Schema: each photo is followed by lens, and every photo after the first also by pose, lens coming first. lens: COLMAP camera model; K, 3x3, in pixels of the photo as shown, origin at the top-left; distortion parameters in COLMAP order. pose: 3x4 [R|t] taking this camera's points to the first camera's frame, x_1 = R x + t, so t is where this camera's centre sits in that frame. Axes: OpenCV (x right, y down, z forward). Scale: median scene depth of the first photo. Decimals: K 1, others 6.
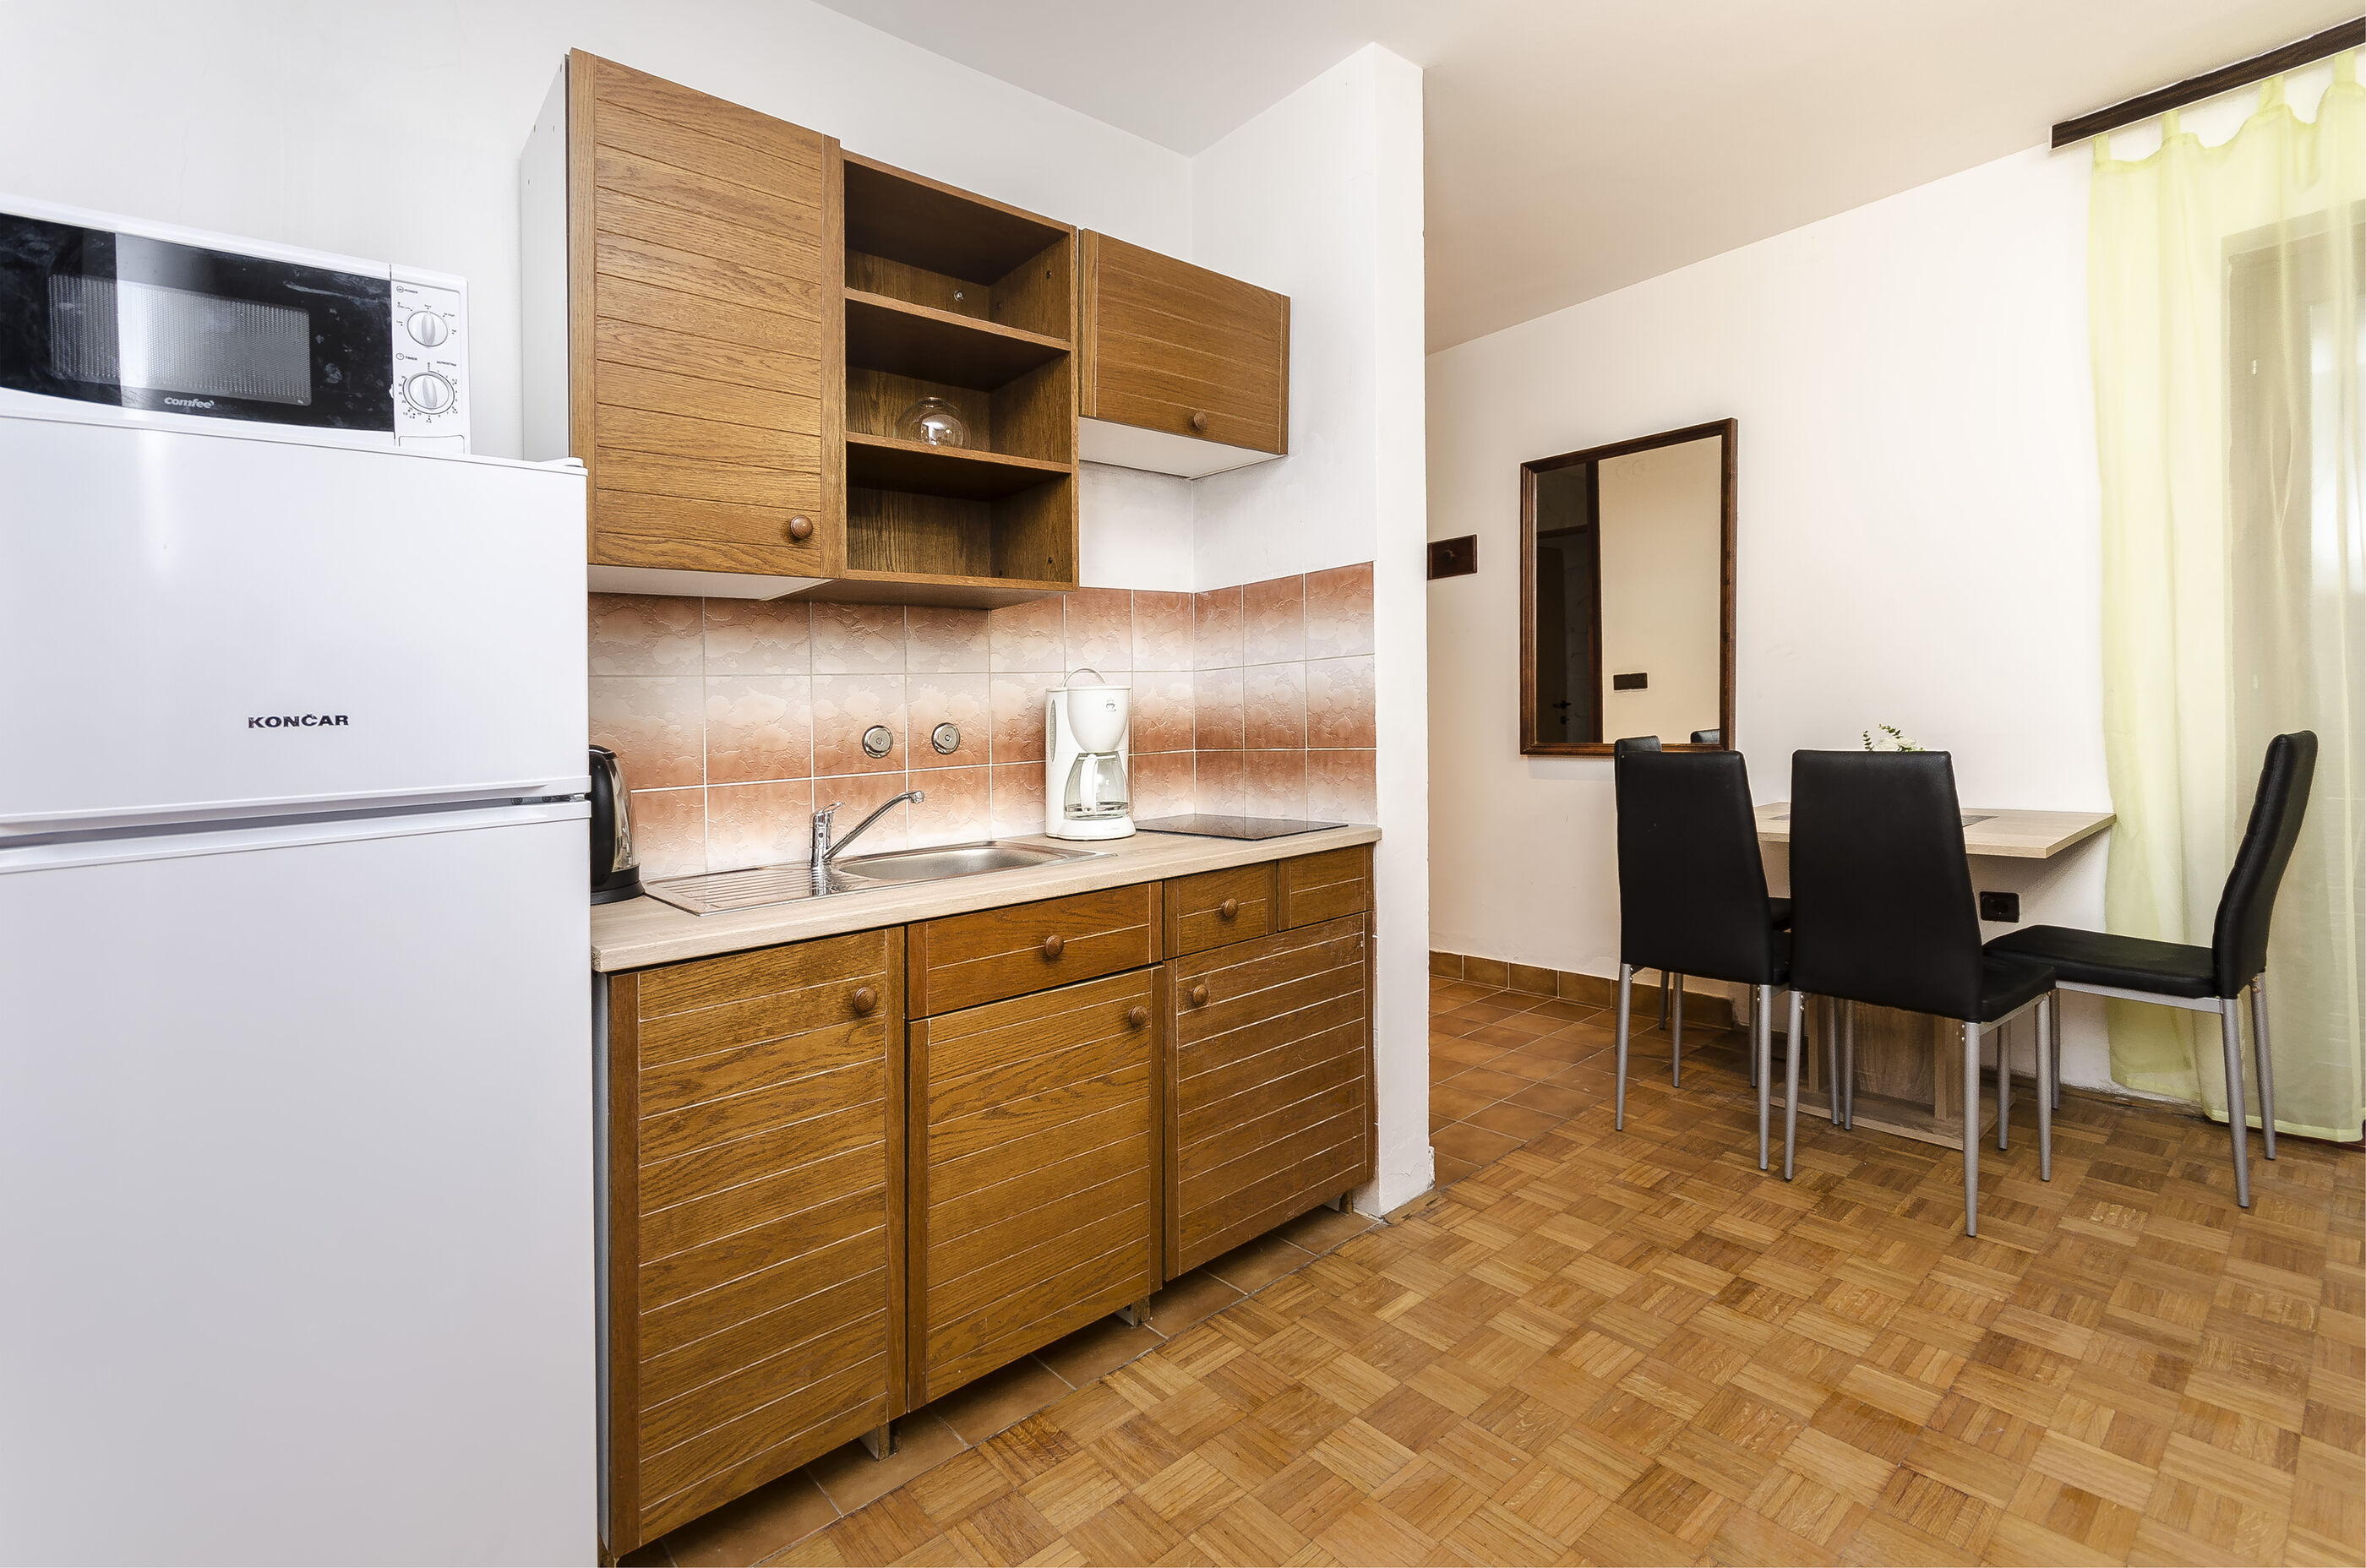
lens RADIAL K [[1047.0, 0, 1121.9], [0, 1047.0, 681.2], [0, 0, 1]] dist [0.001600, 0.000898]
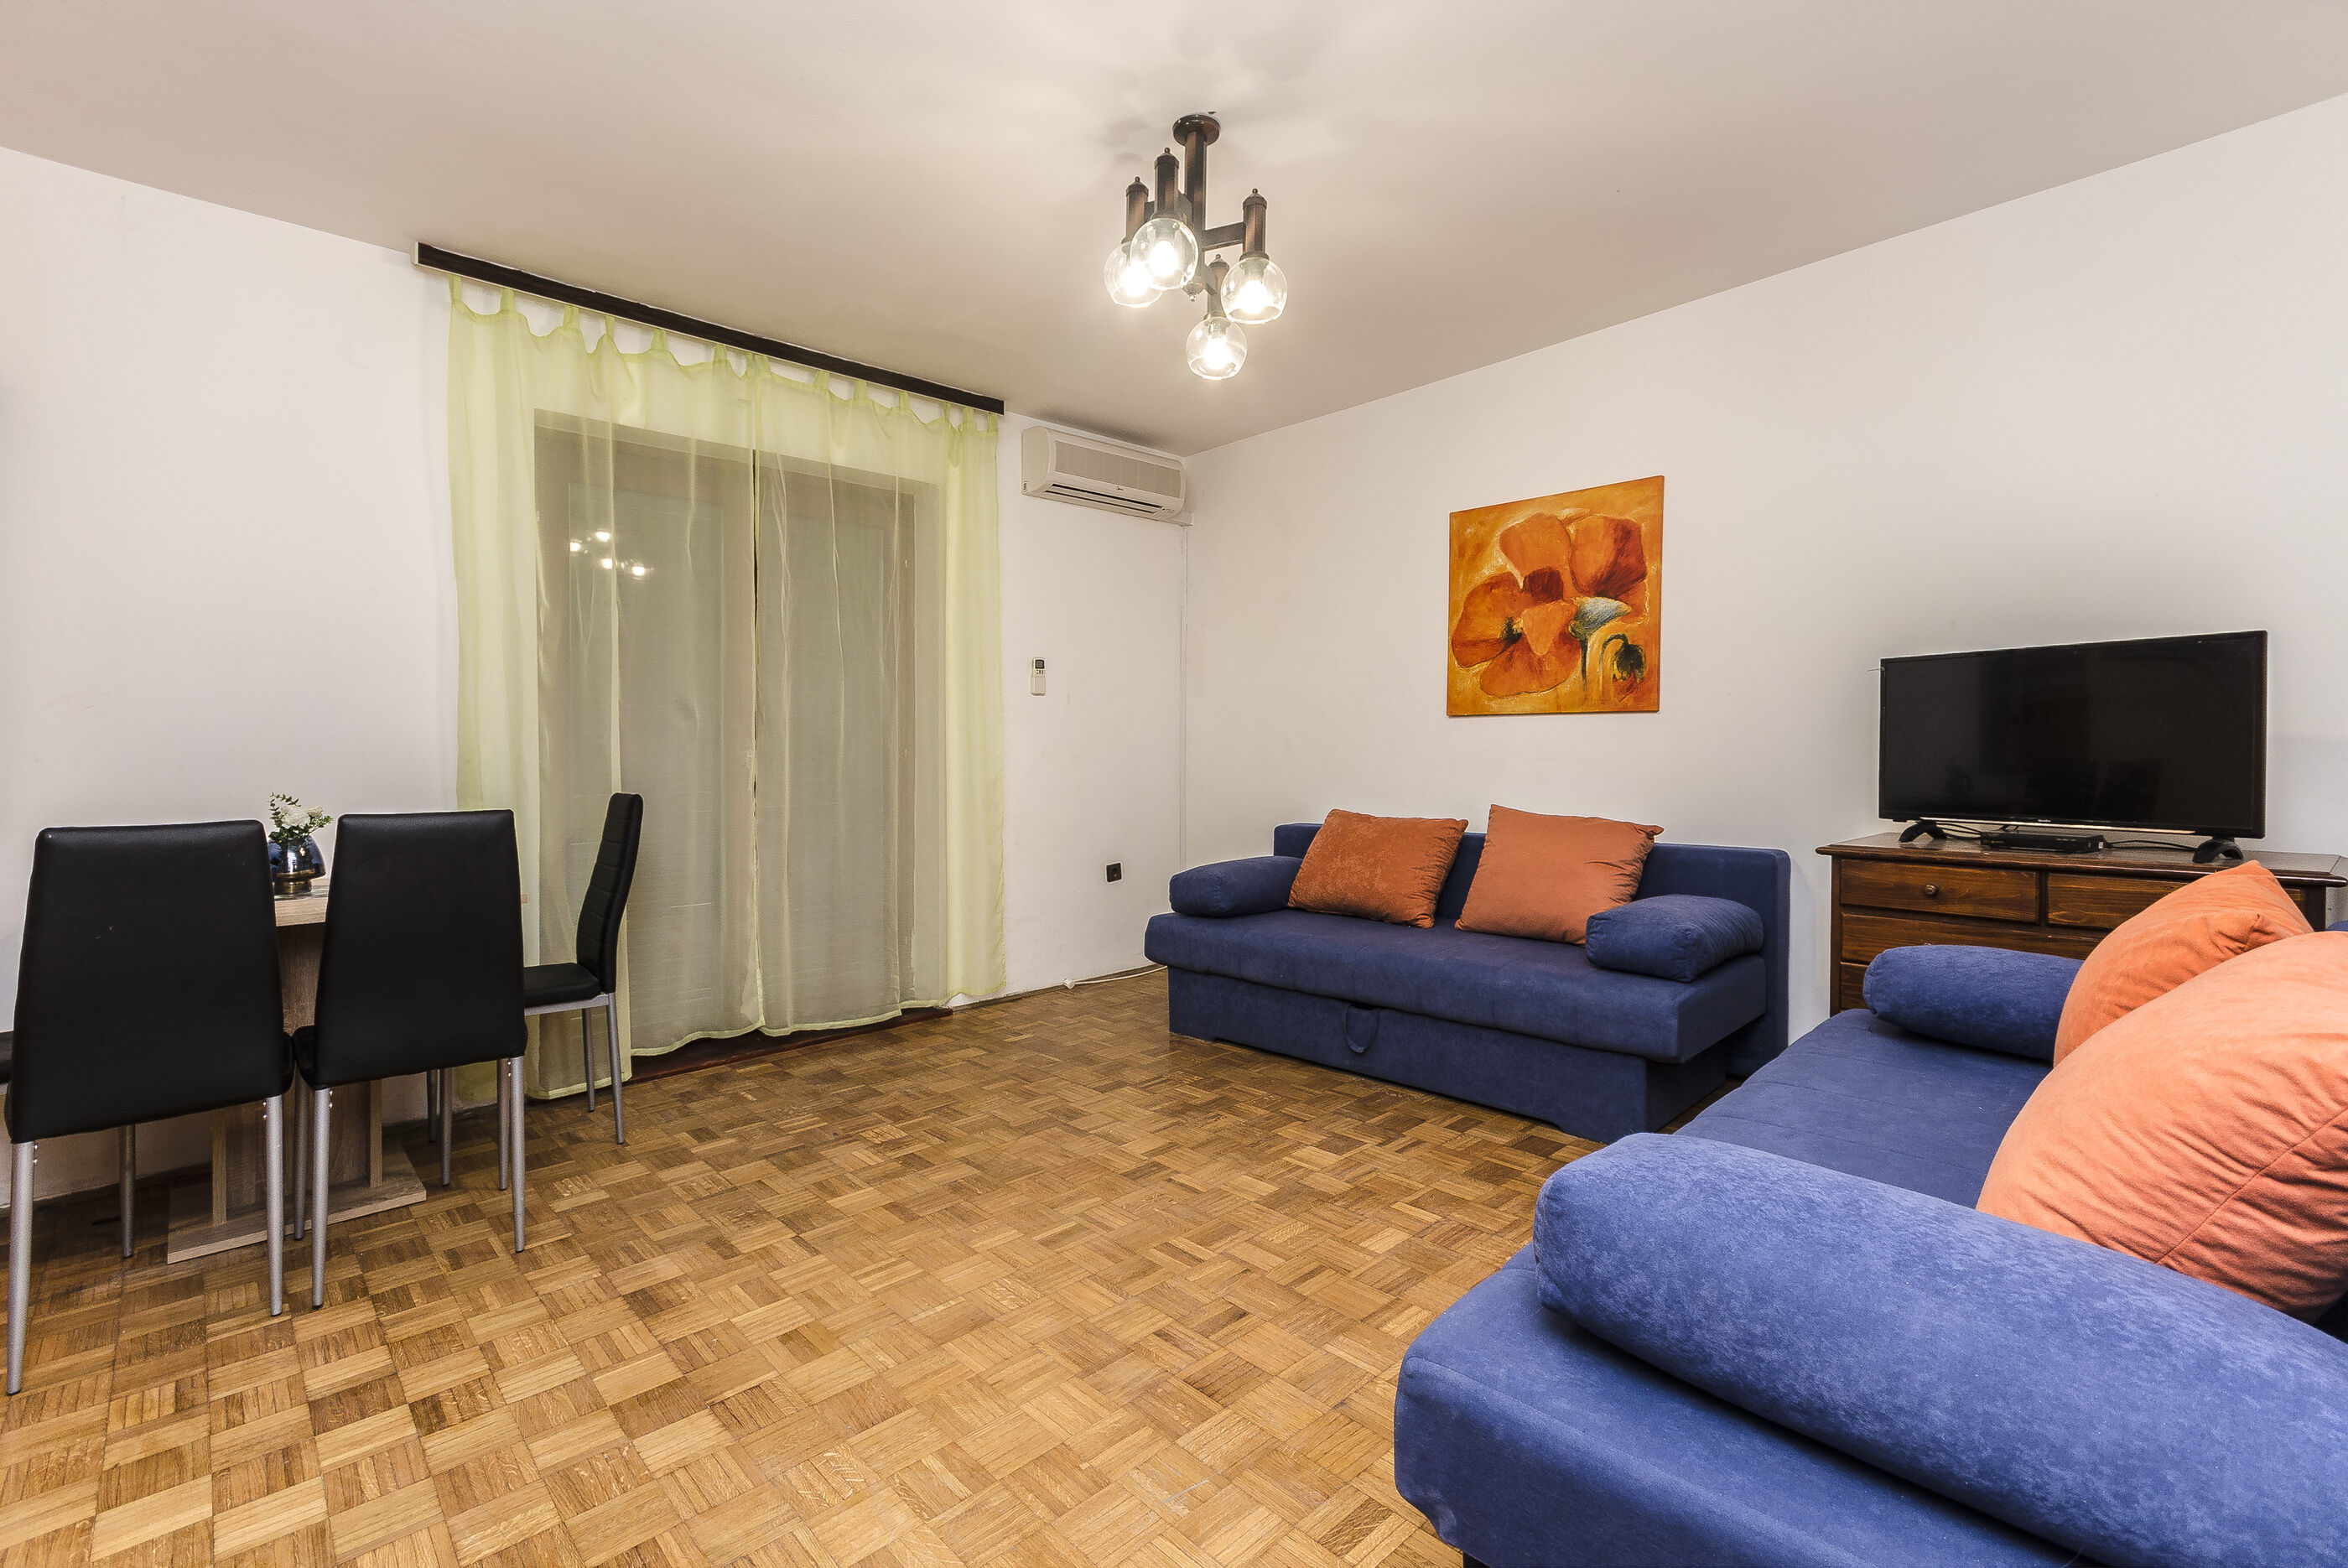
lens RADIAL K [[1026.2, 0, 1171.6], [0, 1026.2, 762.3], [0, 0, 1]] dist [-0.000177, -0.000053]
pose [[-0.060405, 0.025394, 0.997851, -0.364762], [-0.017211, 0.999501, -0.026478, 0.041521], [-0.998026, -0.018773, -0.059937, 0.460763]]
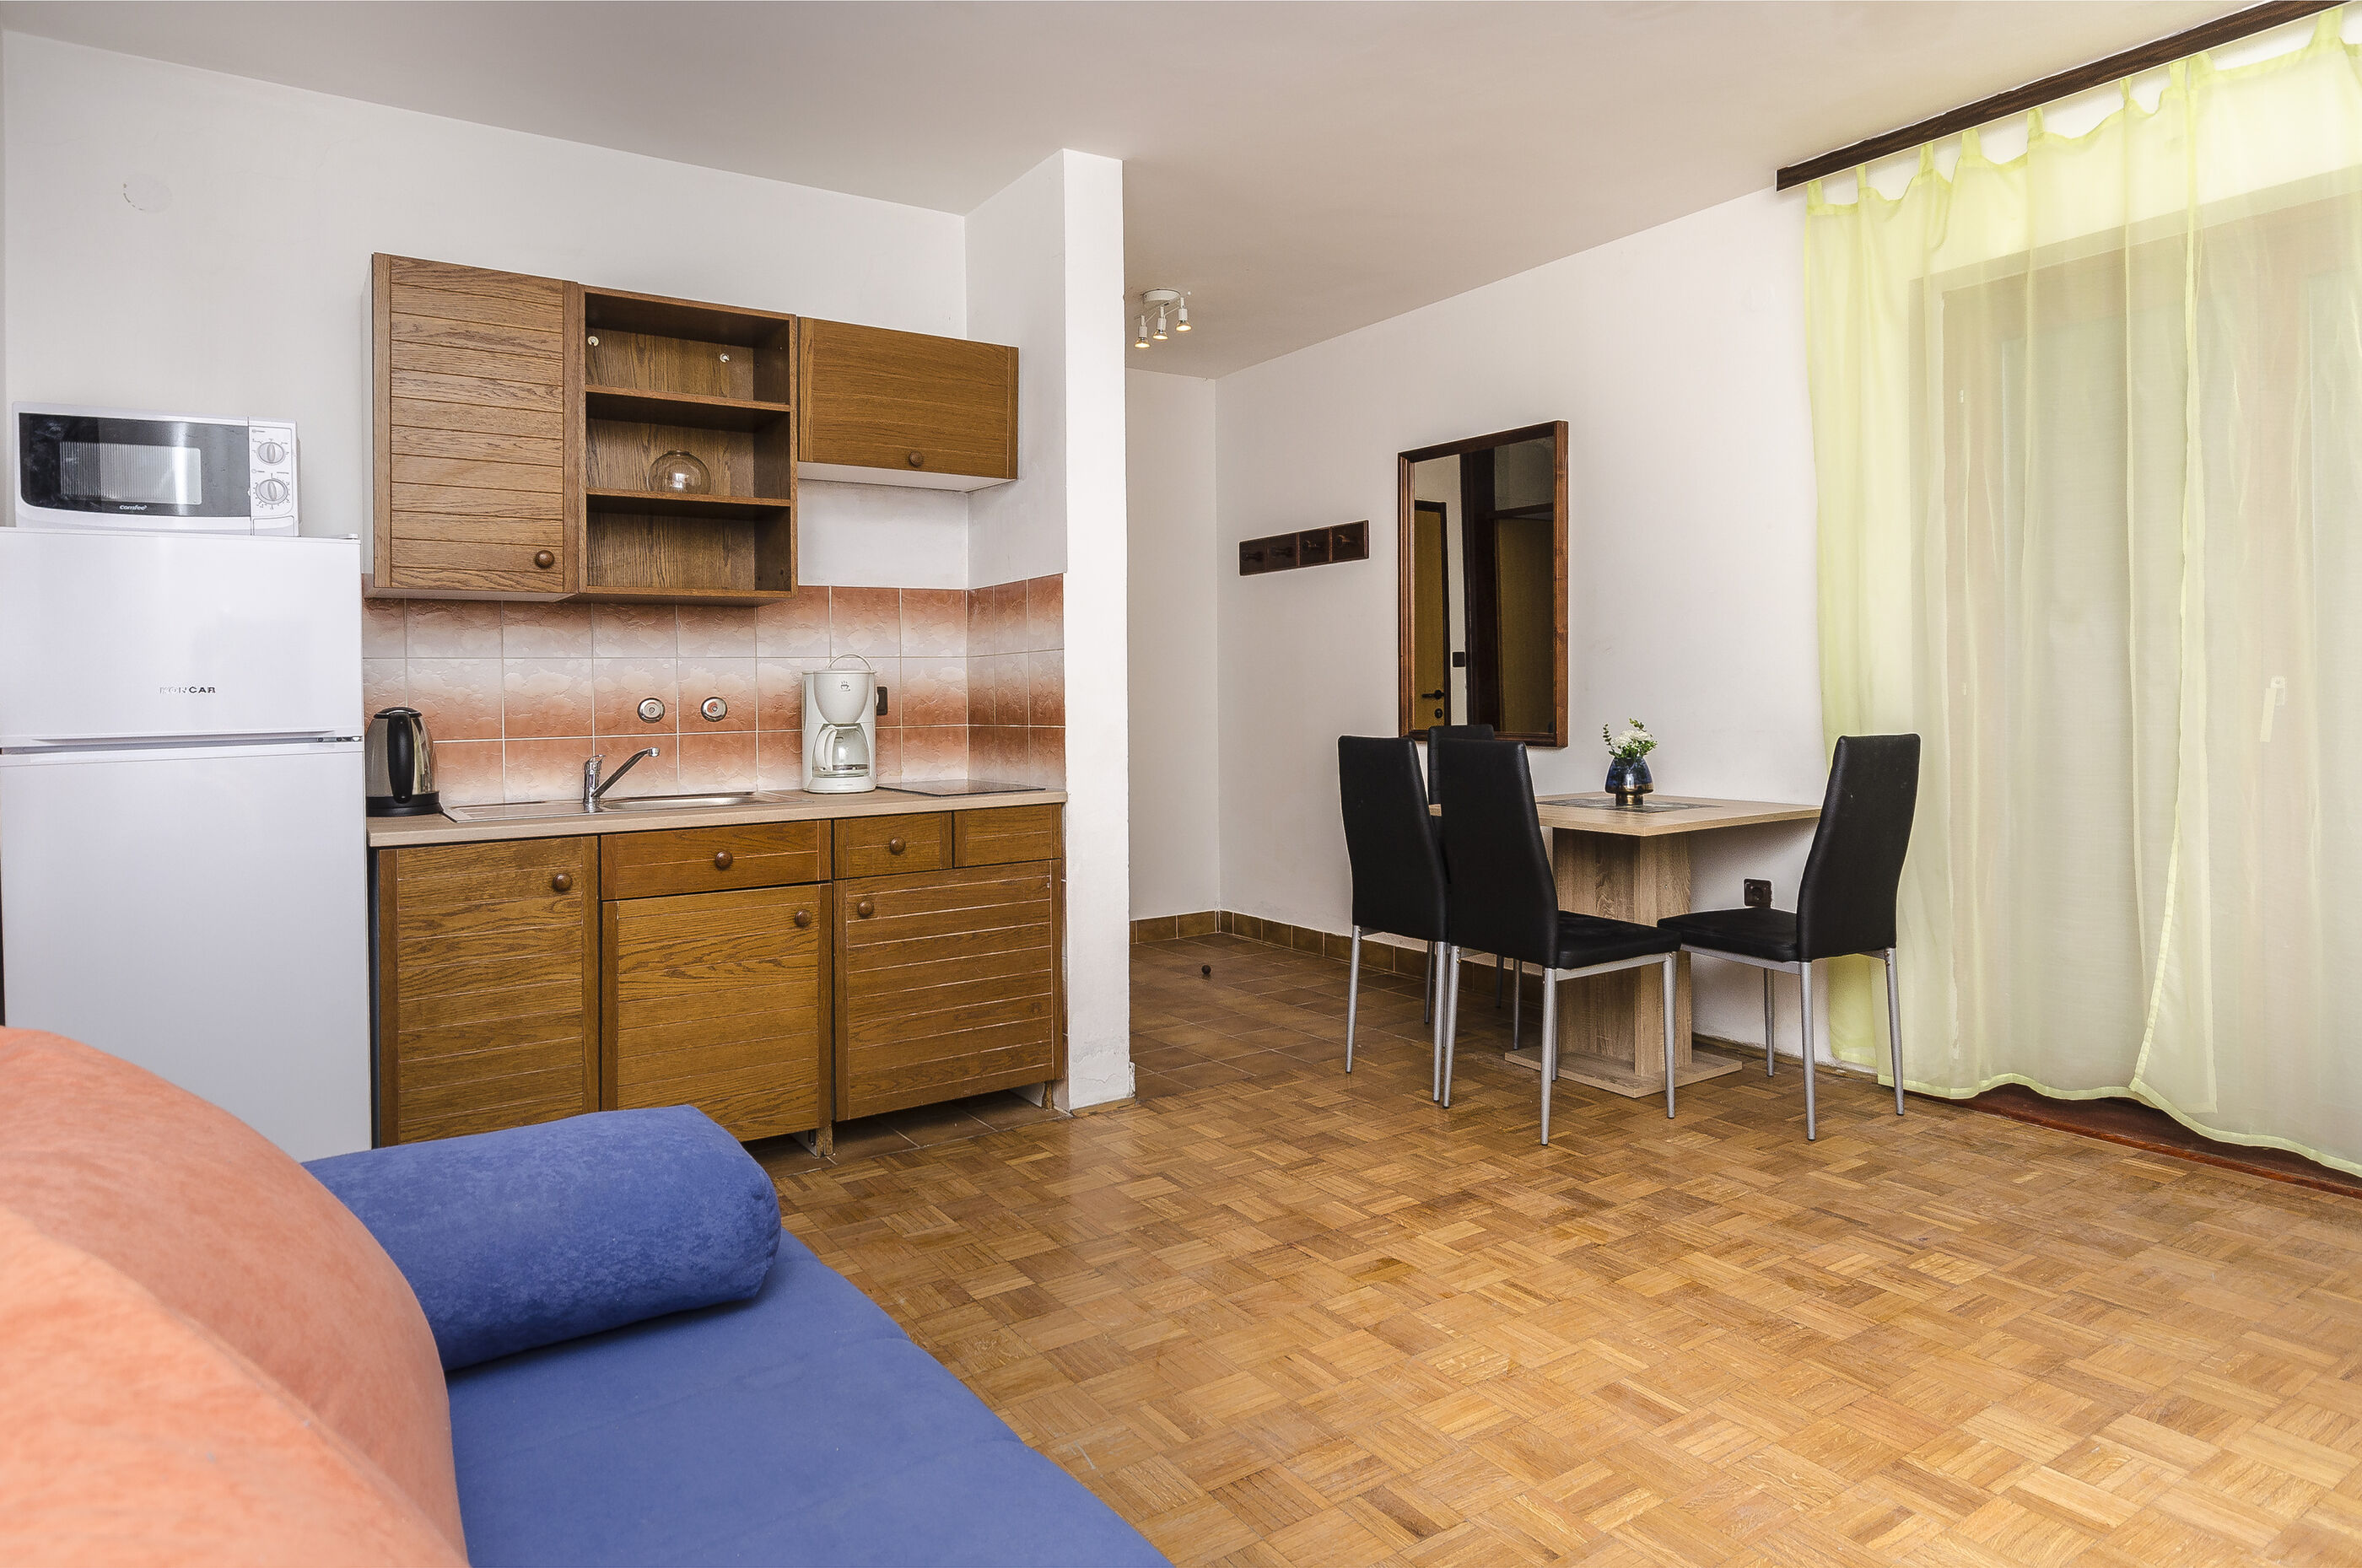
lens RADIAL K [[1297.6, 0, 1181.6], [0, 1297.6, 674.7], [0, 0, 1]] dist [0.000595, -0.001652]
pose [[0.997128, 0.023527, -0.071988, 0.570021], [-0.021820, 0.999464, 0.024414, -0.042137], [0.072523, -0.022773, 0.997107, -0.581607]]
